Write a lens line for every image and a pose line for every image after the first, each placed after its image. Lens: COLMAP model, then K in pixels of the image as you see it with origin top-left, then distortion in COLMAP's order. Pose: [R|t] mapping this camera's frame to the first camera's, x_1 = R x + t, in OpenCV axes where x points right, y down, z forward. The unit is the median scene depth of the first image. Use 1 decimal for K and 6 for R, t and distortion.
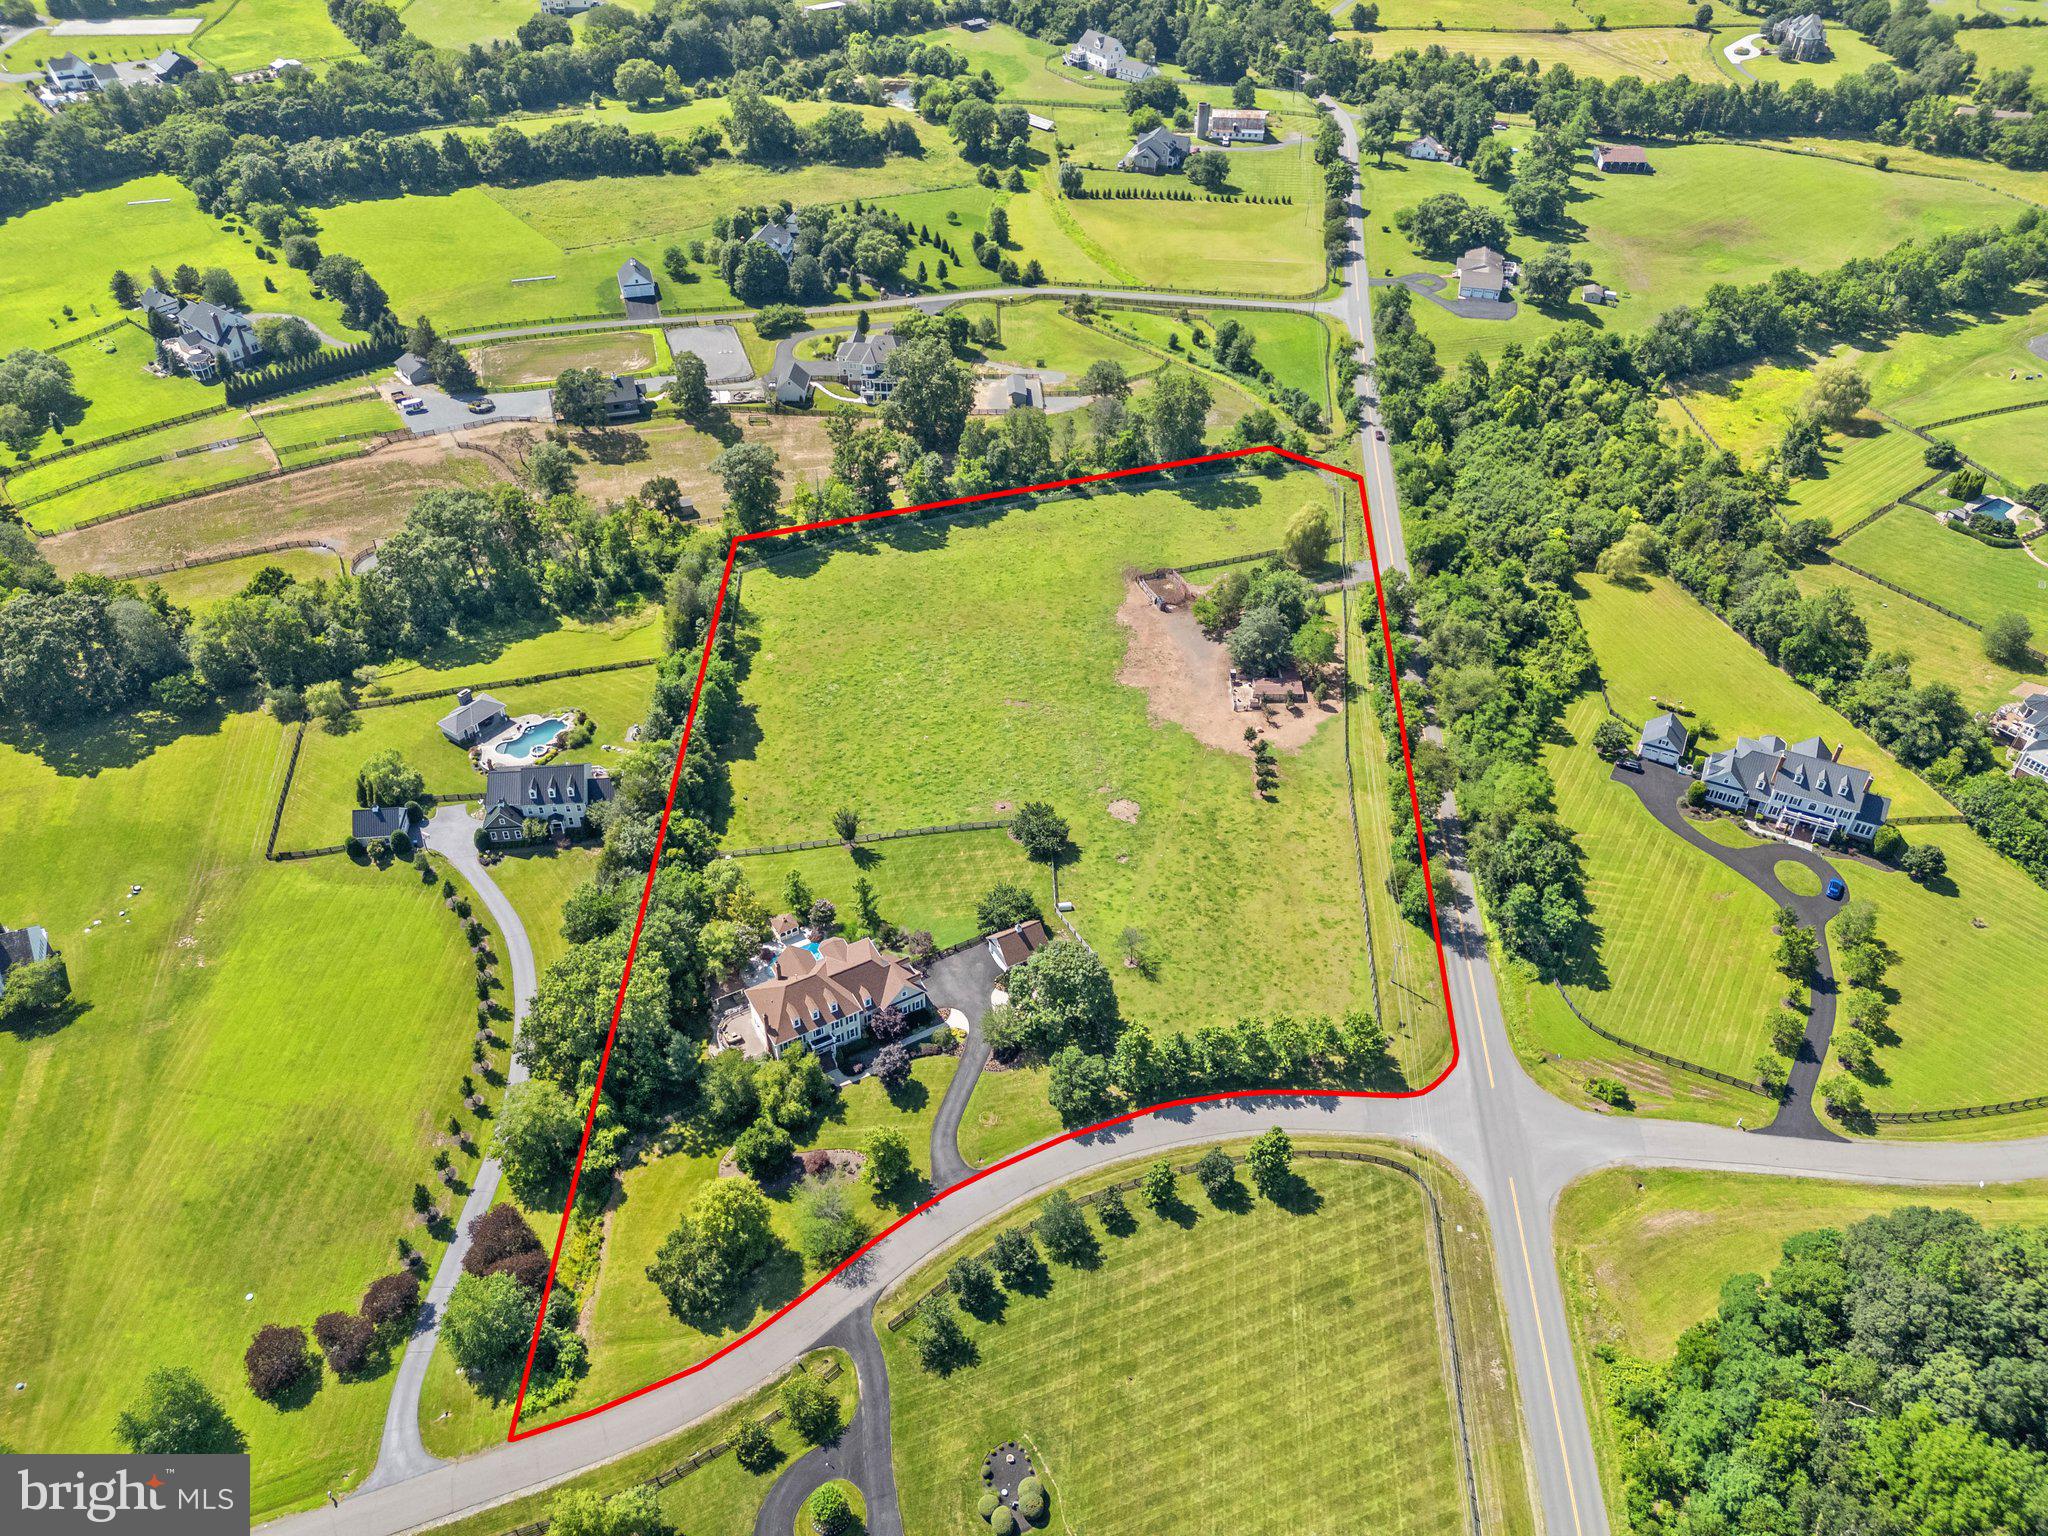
lens RADIAL K [[1485.0, 0, 1023.2], [0, 1485.0, 763.2], [0, 0, 1]] dist [0.061734, -0.062249]
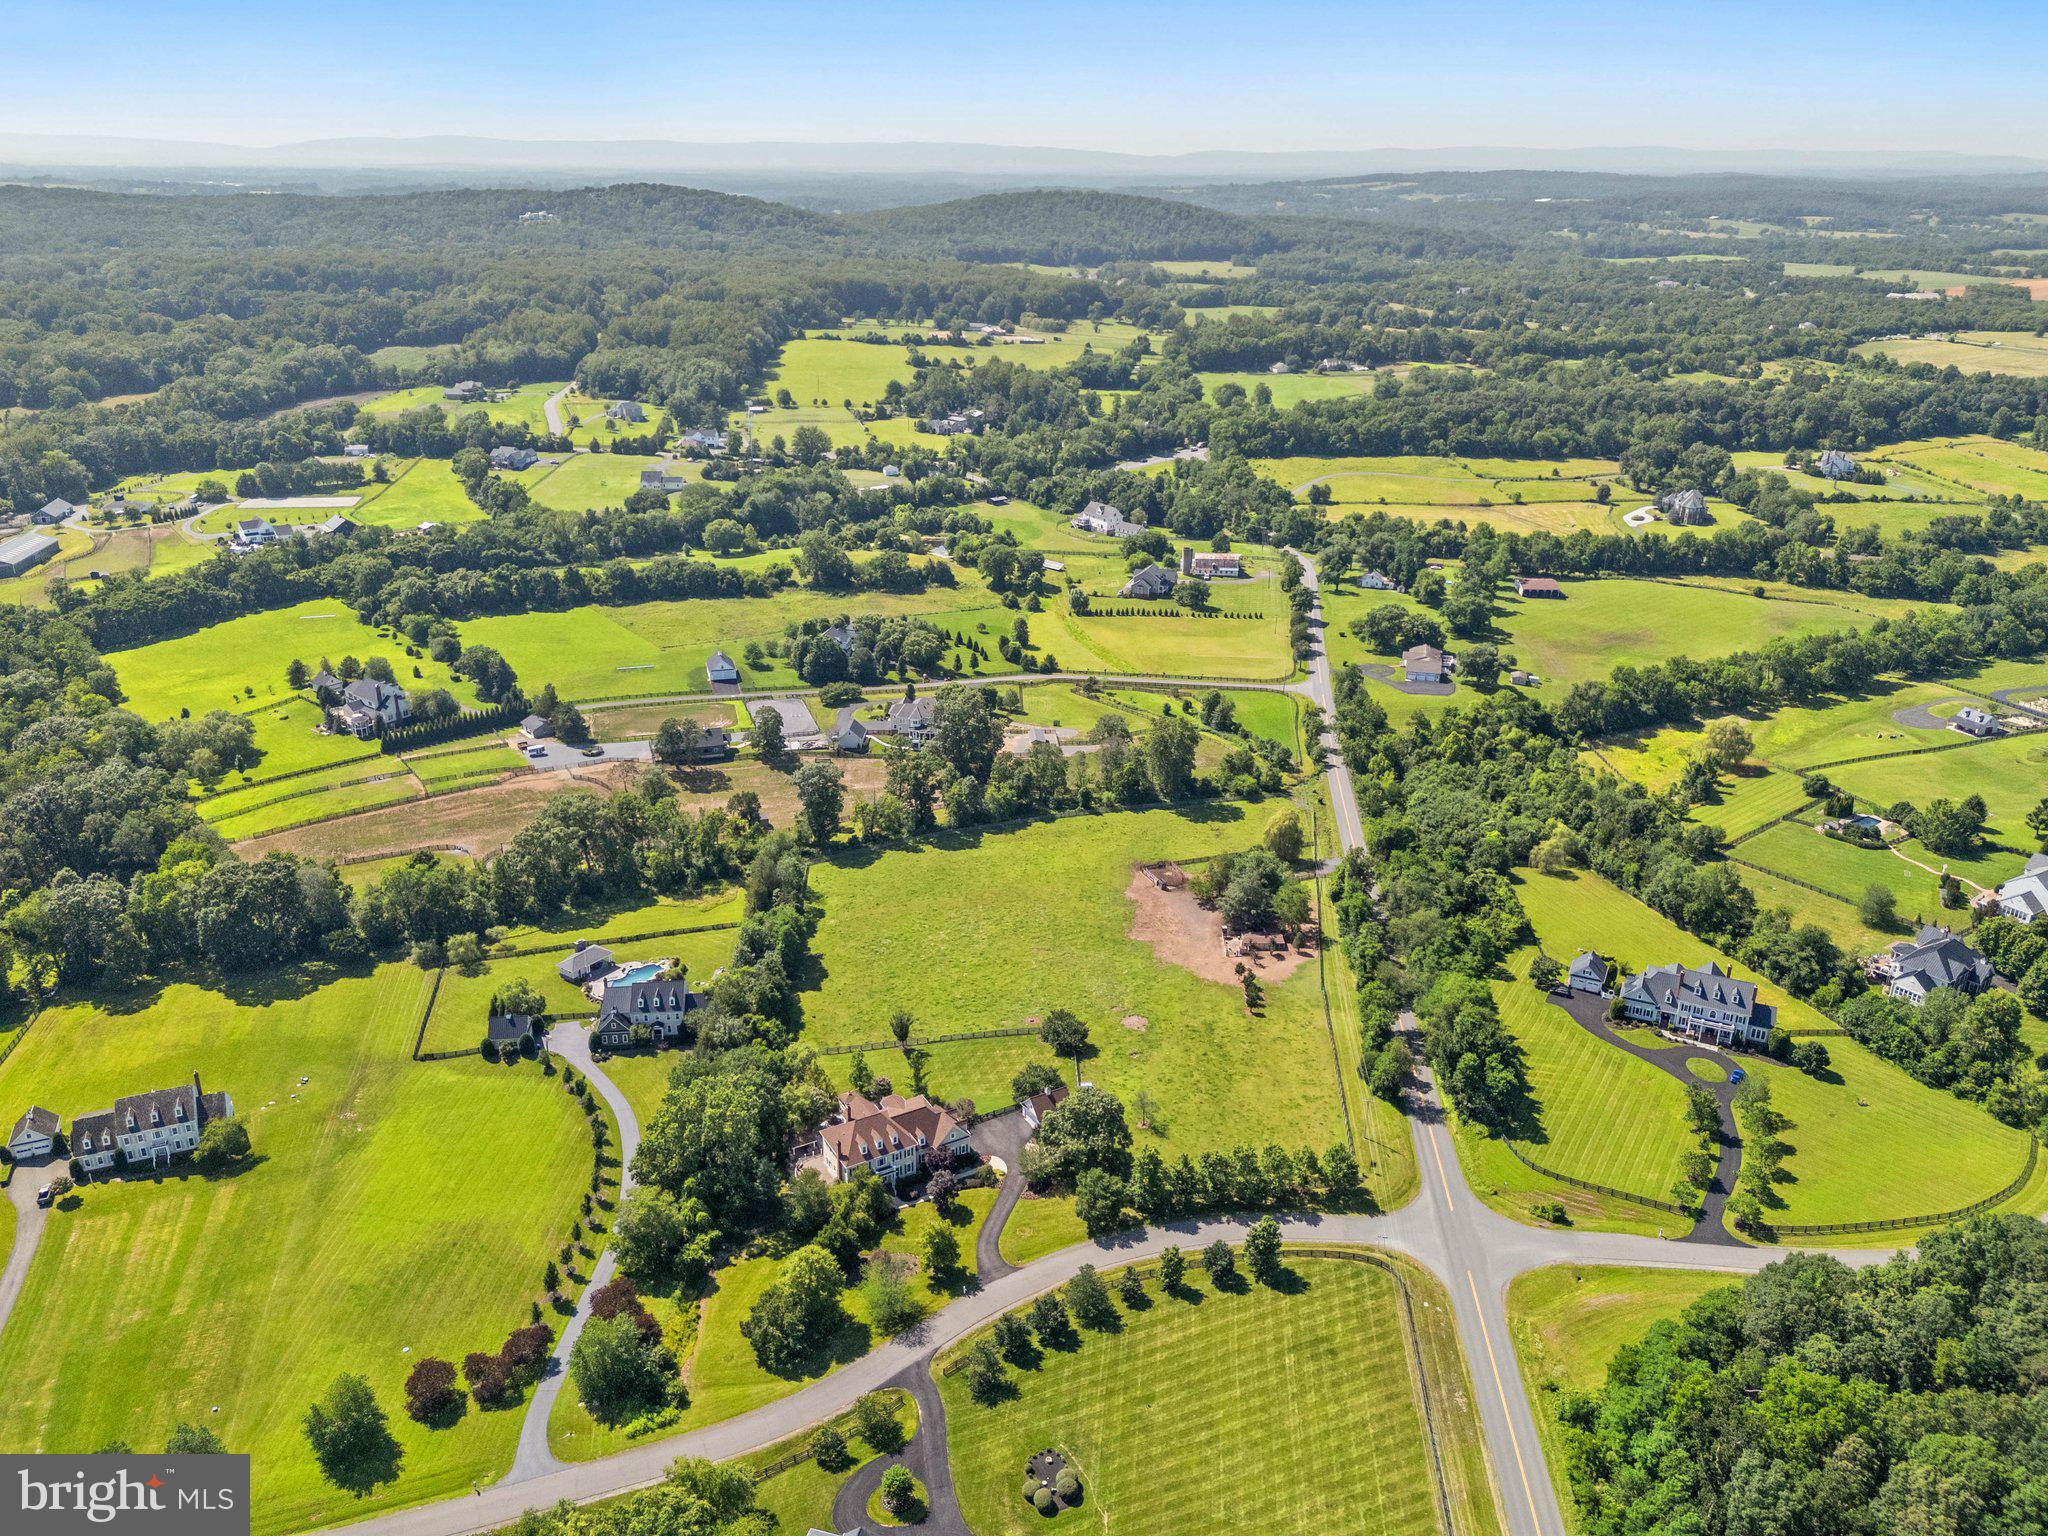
lens RADIAL K [[1449.8, 0, 1019.2], [0, 1449.8, 742.2], [0, 0, 1]] dist [0.059746, -0.060783]
pose [[0.999957, -0.000584, -0.009218, -0.011618], [-0.002295, 0.950982, -0.309236, 0.156852], [0.008947, 0.309244, 0.950941, -0.150201]]
